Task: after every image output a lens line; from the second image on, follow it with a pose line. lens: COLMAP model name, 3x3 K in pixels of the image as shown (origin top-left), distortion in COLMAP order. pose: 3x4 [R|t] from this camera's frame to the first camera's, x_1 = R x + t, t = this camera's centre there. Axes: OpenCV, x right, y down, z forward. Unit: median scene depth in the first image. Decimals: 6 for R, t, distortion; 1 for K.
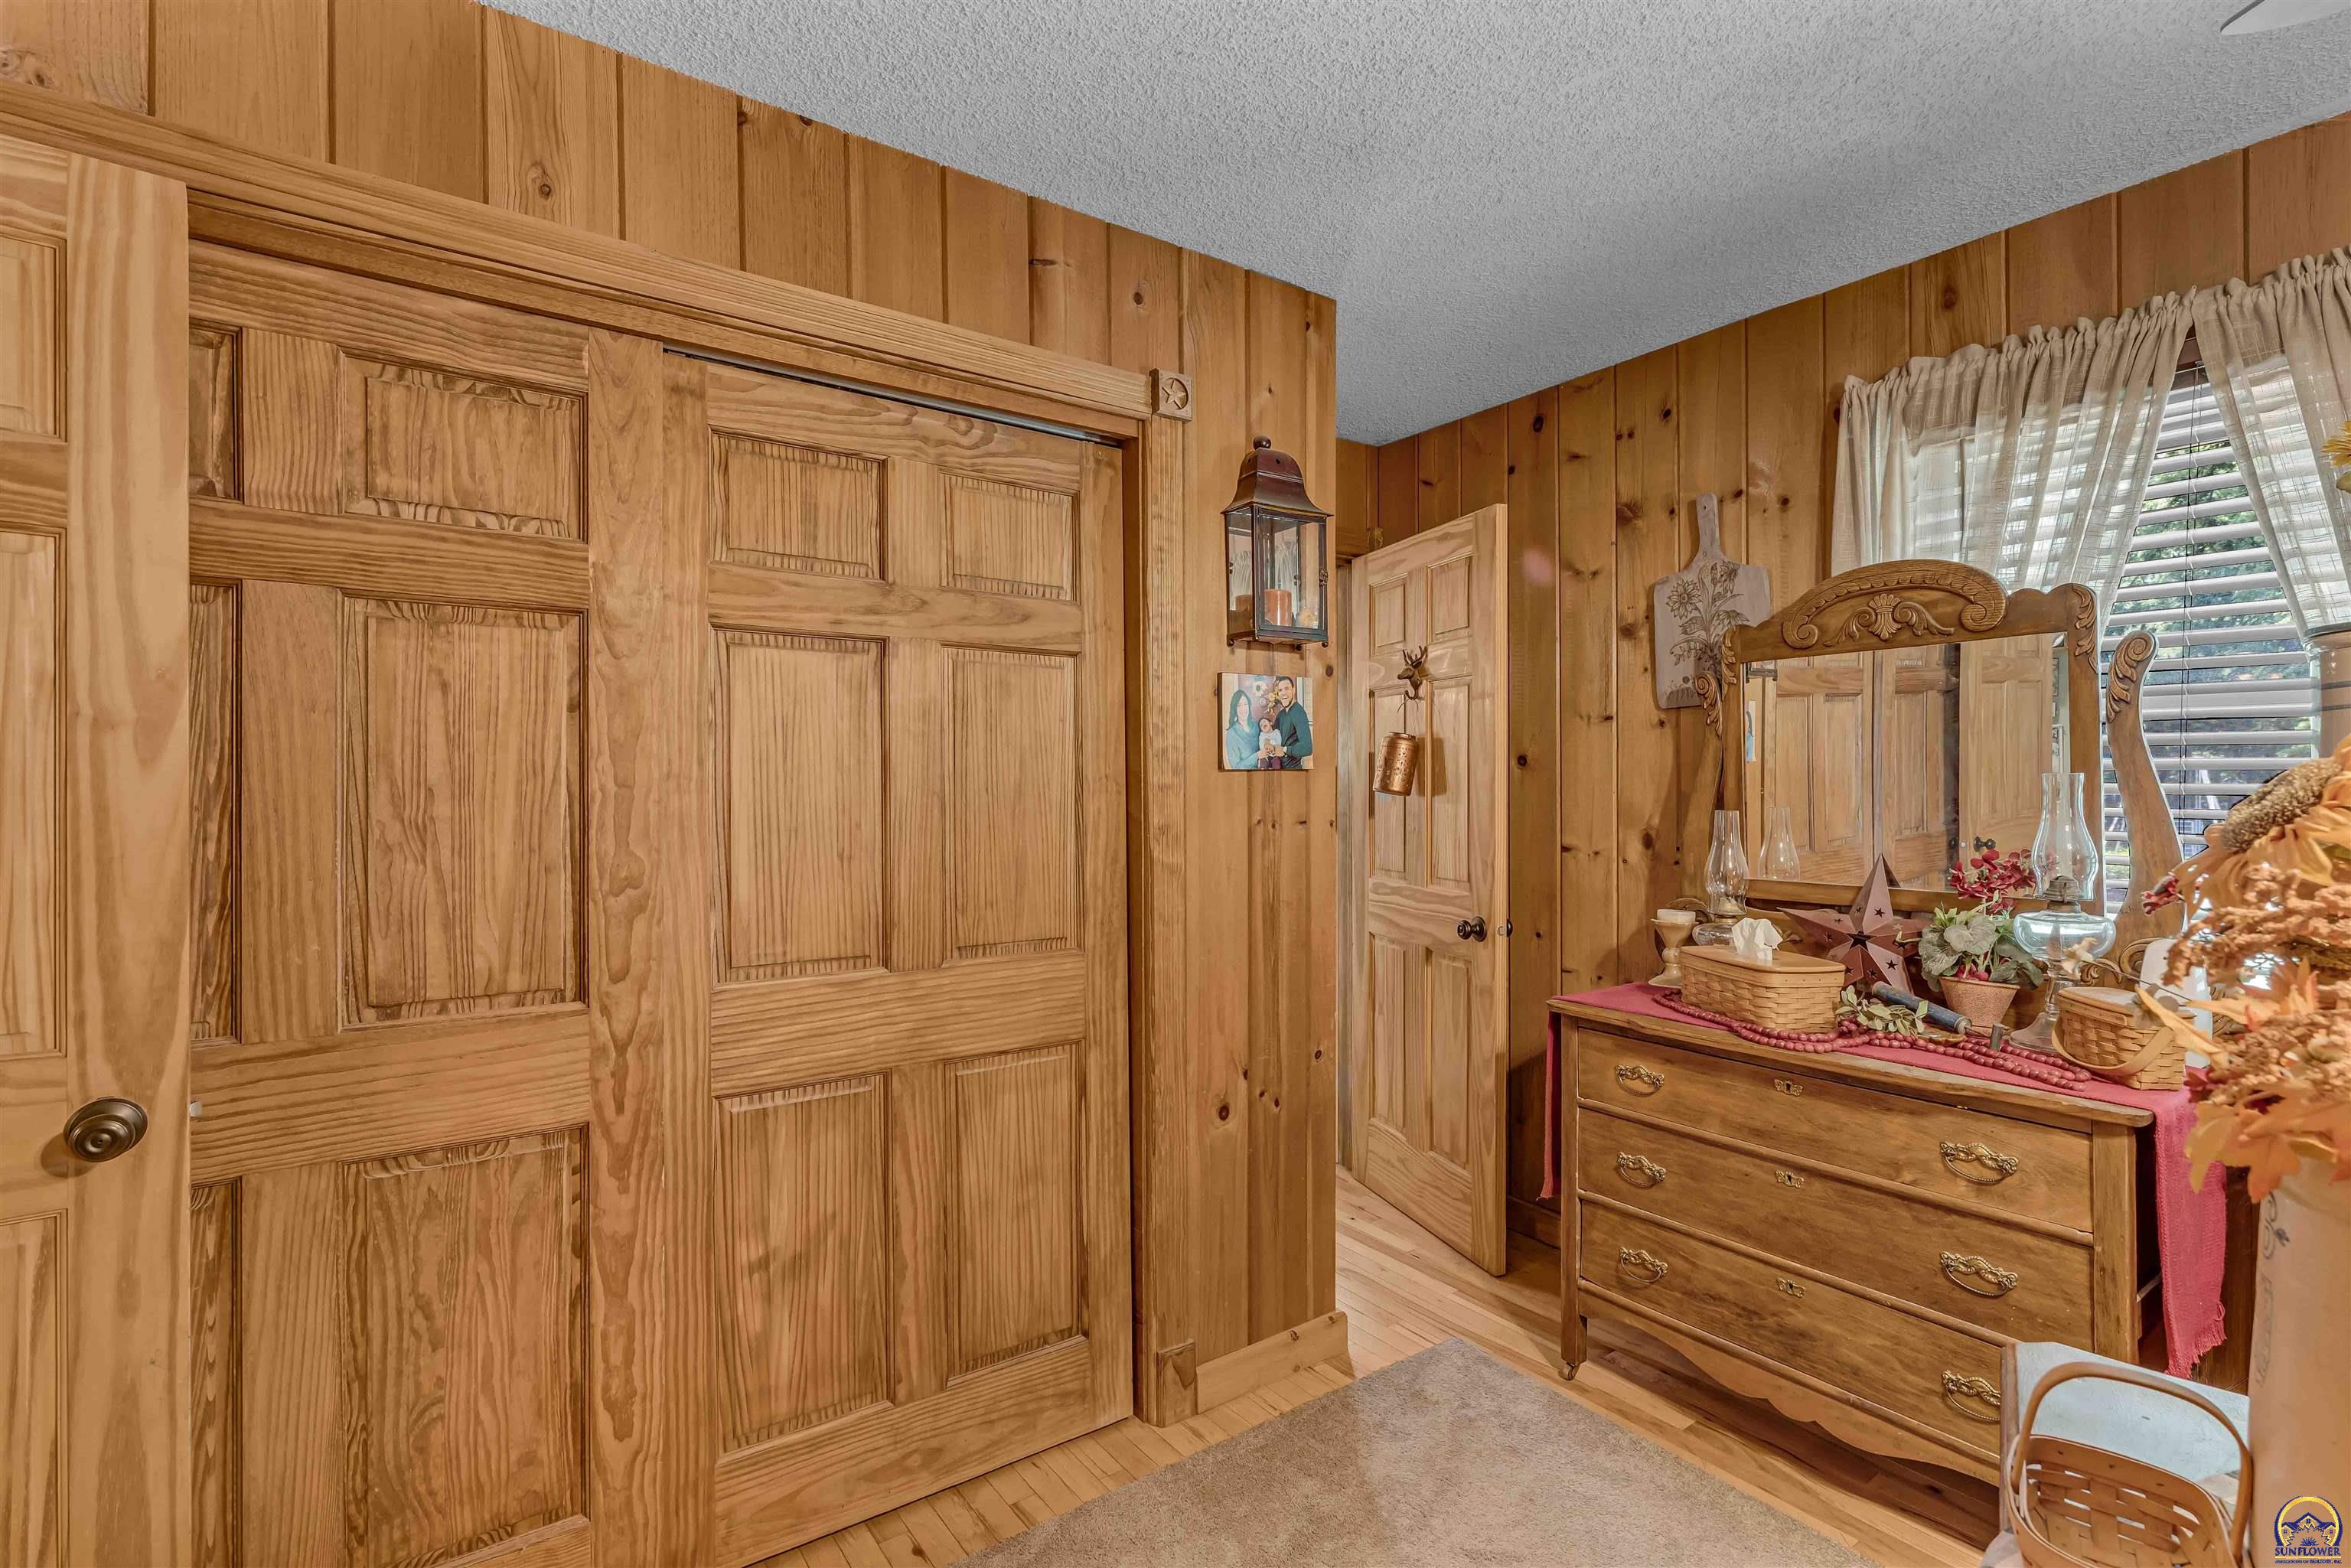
lens RADIAL K [[1098.4, 0, 1175.5], [0, 1098.4, 784.0], [0, 0, 1]] dist [0.000394, 0.000154]
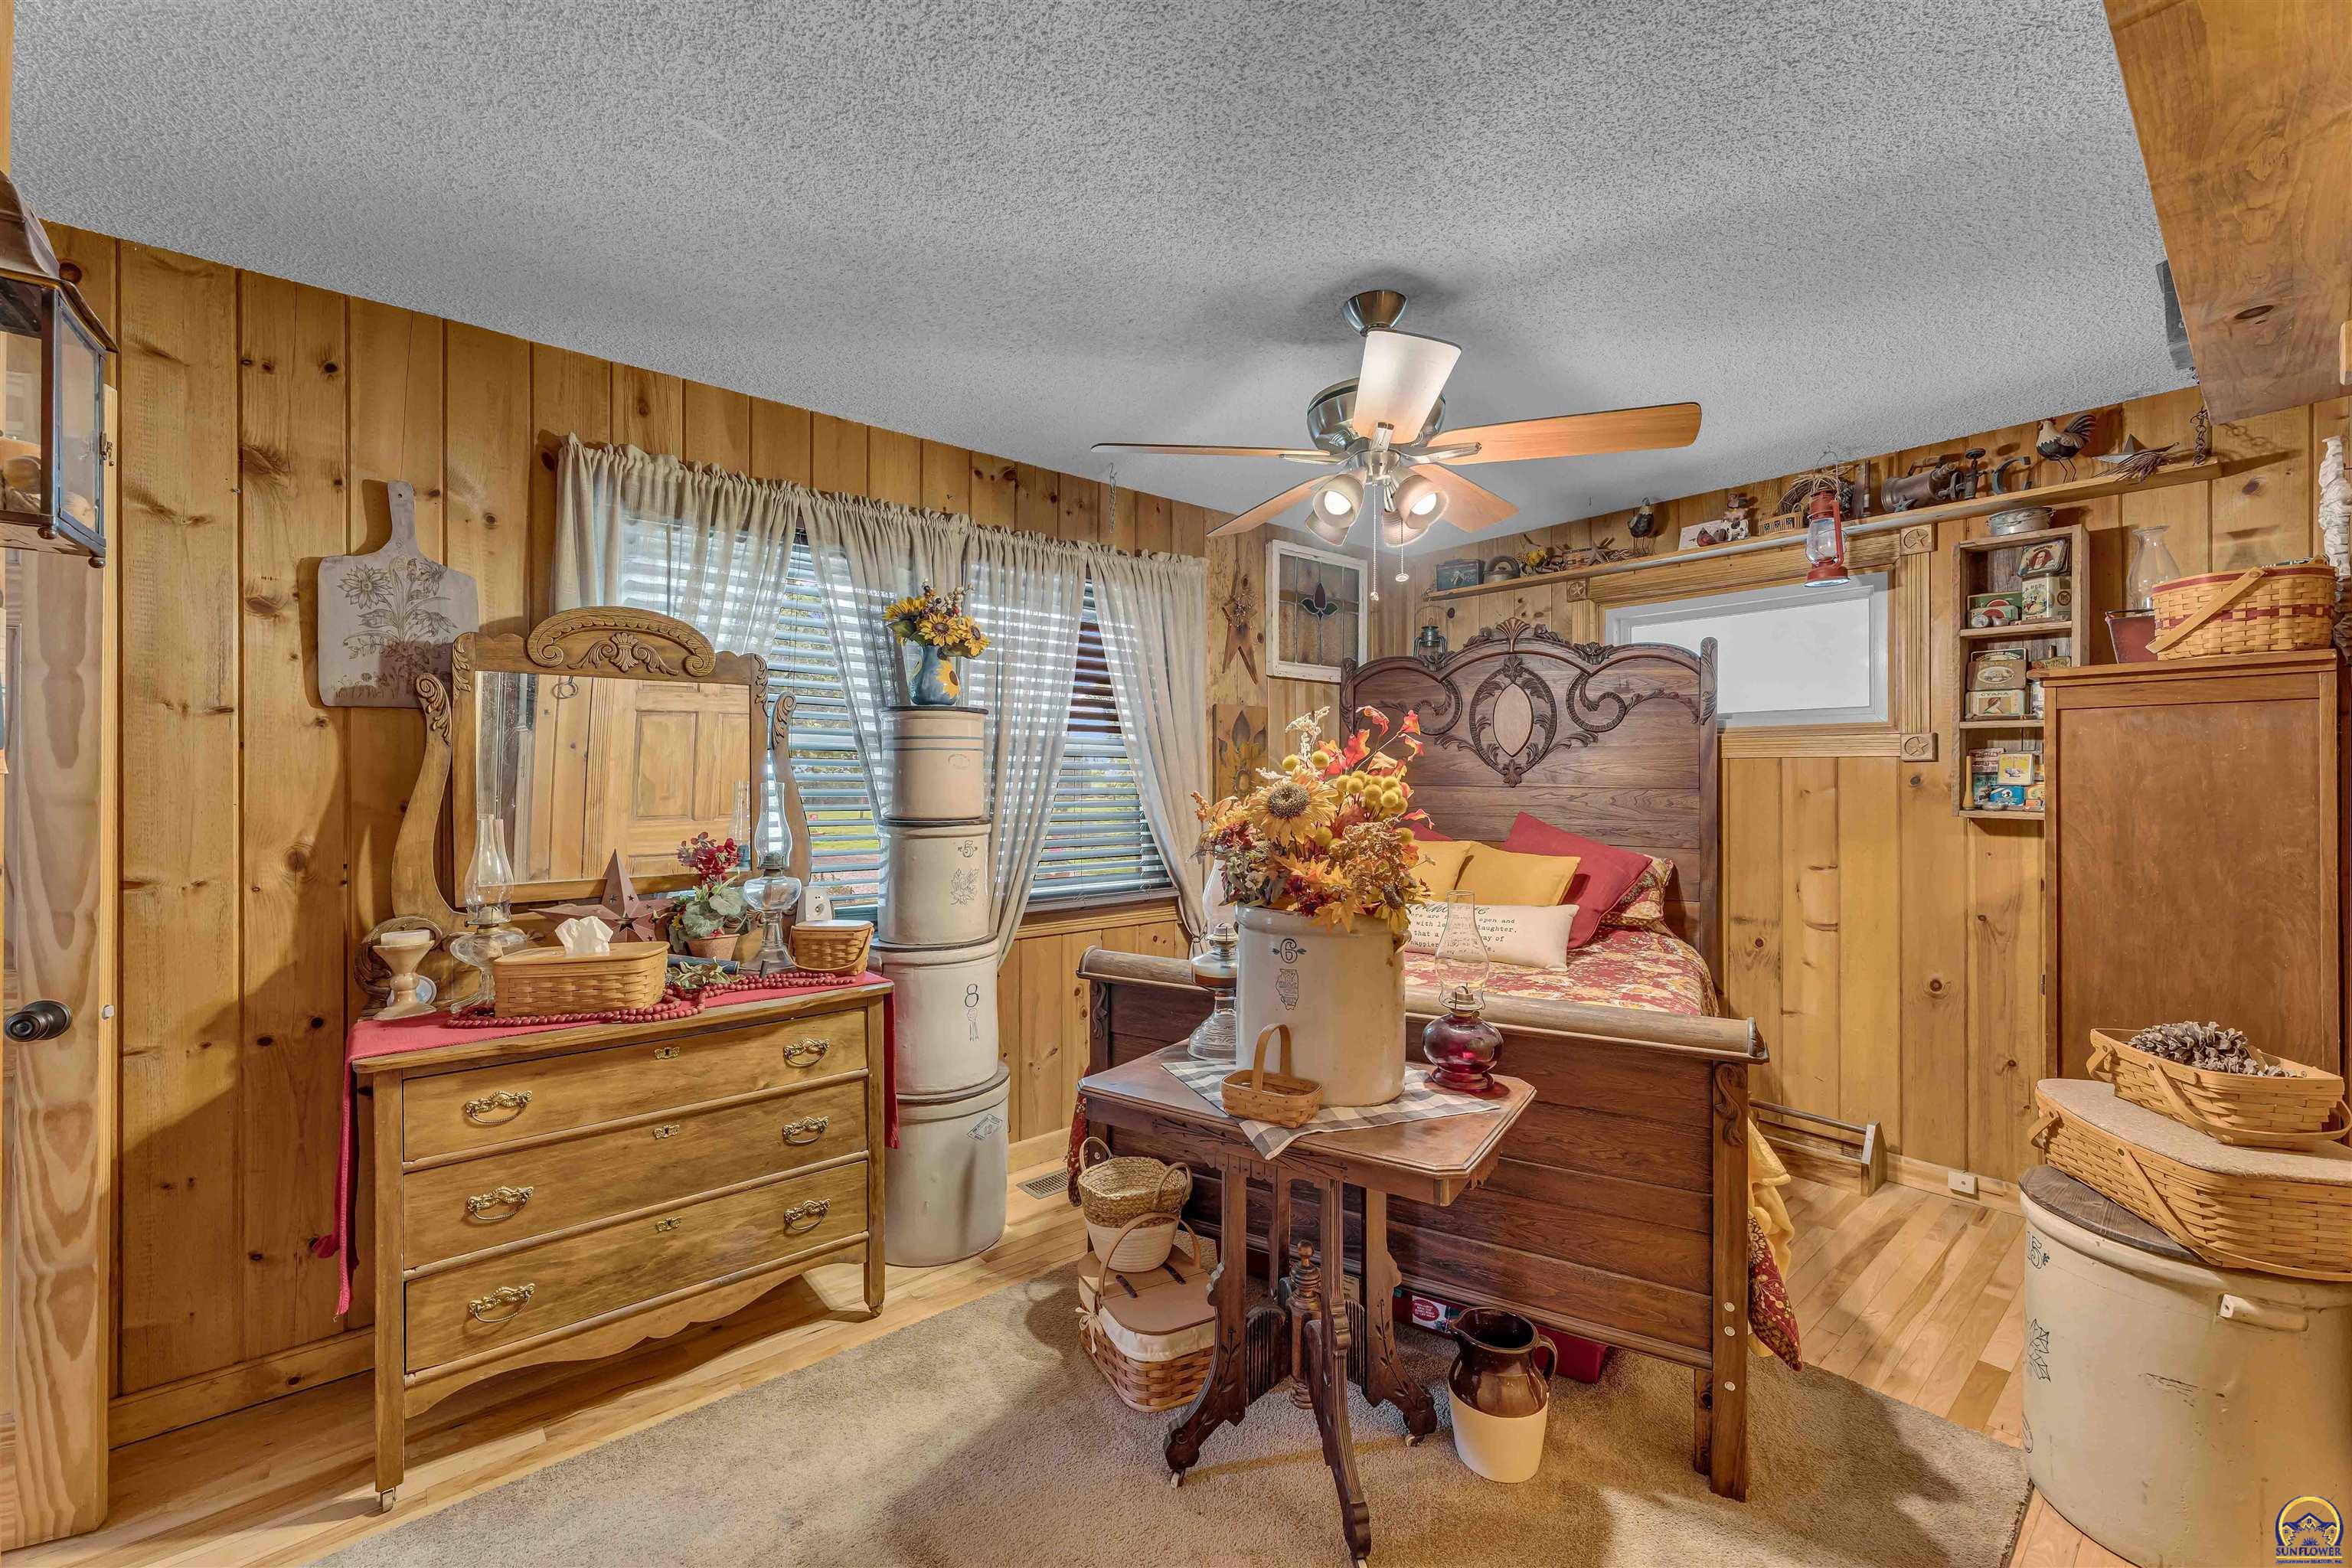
lens RADIAL K [[903.2, 0, 1176.0], [0, 903.2, 784.0], [0, 0, 1]] dist [0.000610, 0.000079]
pose [[-0.073077, 0.003585, 0.997320, -0.377443], [0.006747, 0.999972, -0.003101, -0.000544], [-0.997303, 0.006502, -0.073099, 0.462480]]
